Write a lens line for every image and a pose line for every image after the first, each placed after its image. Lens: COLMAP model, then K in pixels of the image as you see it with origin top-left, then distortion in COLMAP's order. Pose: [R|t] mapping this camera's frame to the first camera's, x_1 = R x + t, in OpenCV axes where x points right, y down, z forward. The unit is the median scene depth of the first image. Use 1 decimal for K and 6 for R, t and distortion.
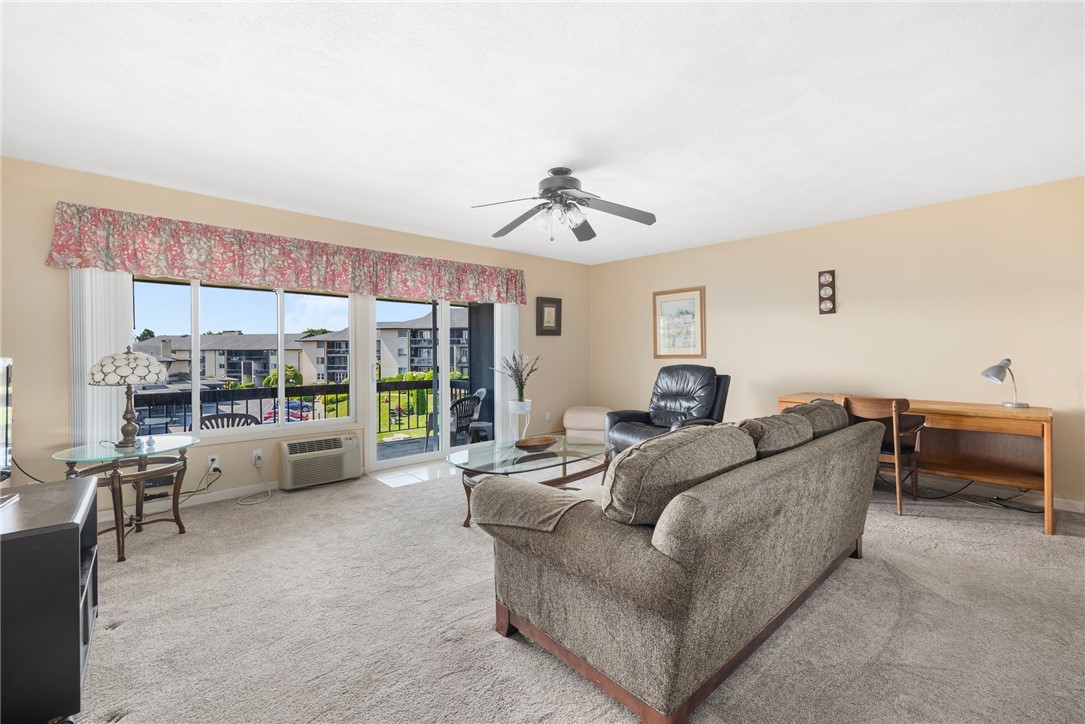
lens RADIAL K [[461.1, 0, 534.6], [0, 461.1, 353.0], [0, 0, 1]] dist [-0.001501, 0.000056]
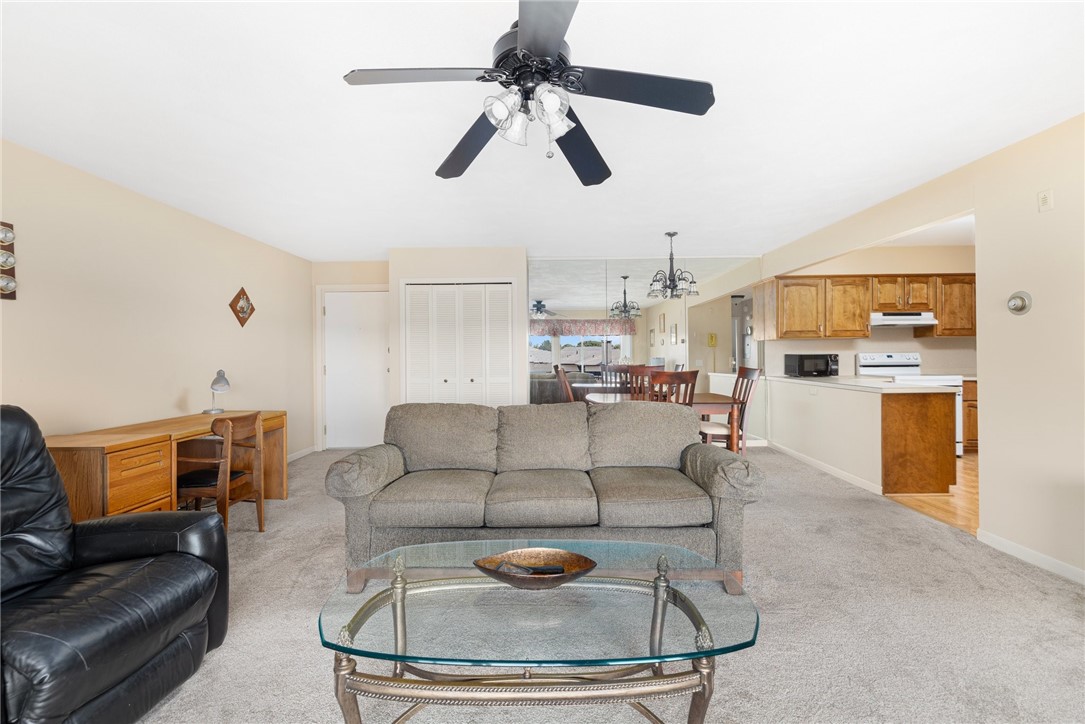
lens RADIAL K [[461.1, 0, 543.8], [0, 461.1, 355.5], [0, 0, 1]] dist [-0.001501, 0.000056]
pose [[-0.737849, 0.012207, 0.674855, -0.258519], [0.014065, 0.999897, -0.002709, -0.006353], [-0.674819, 0.007493, -0.737945, 1.111343]]
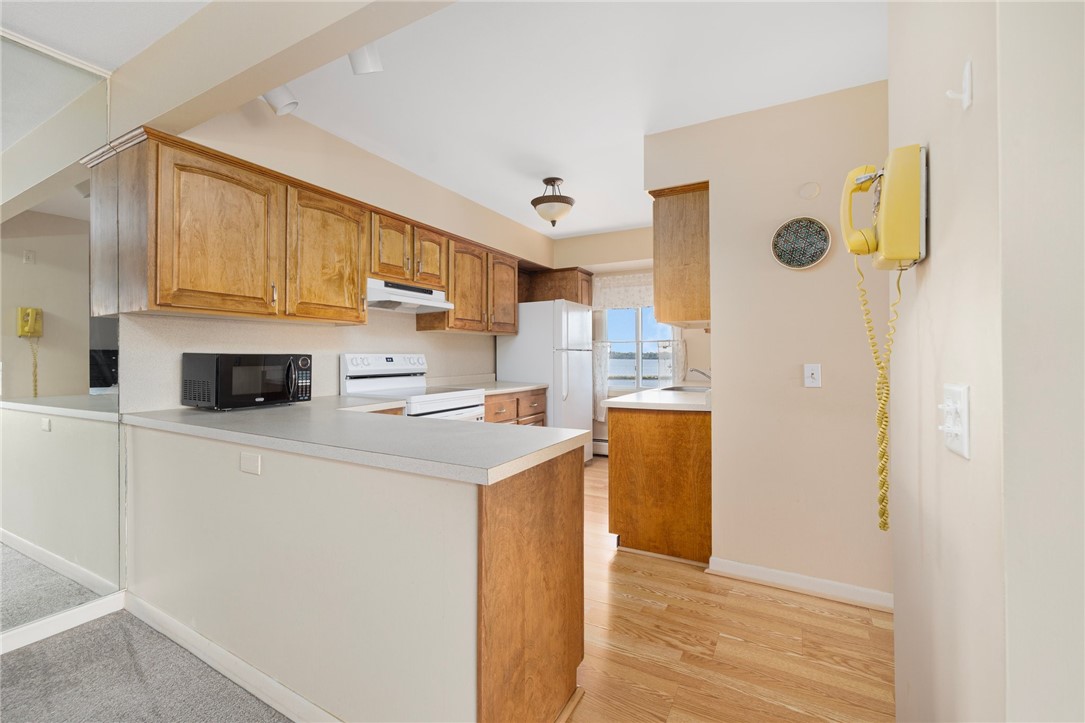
lens RADIAL K [[461.1, 0, 540.6], [0, 461.1, 353.9], [0, 0, 1]] dist [-0.001501, 0.000056]
pose [[-0.946256, 0.004742, -0.323385, -0.066839], [0.005469, 0.999984, -0.001340, 0.000658], [0.323373, -0.003037, -0.946267, 0.178176]]
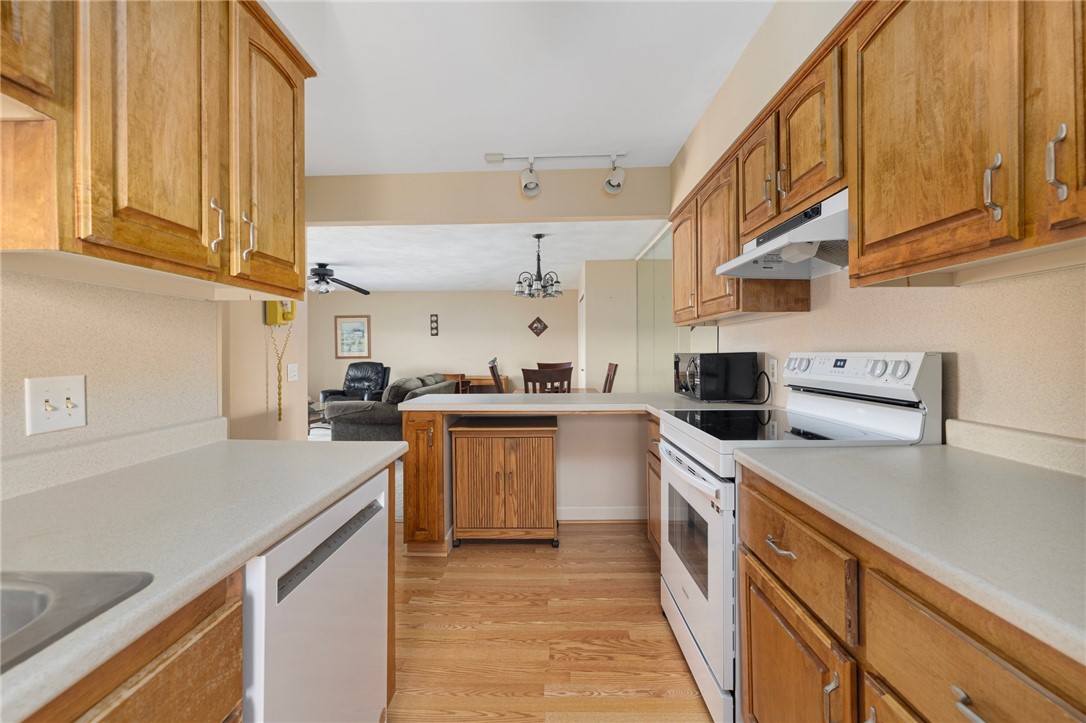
lens RADIAL K [[461.5, 0, 546.9], [0, 461.5, 354.4], [0, 0, 1]] dist [-0.001501, 0.000056]
pose [[0.675454, -0.000499, 0.737402, -0.604710], [0.001876, 0.999998, -0.001041, 0.000075], [-0.737400, 0.002087, 0.675454, -0.843563]]
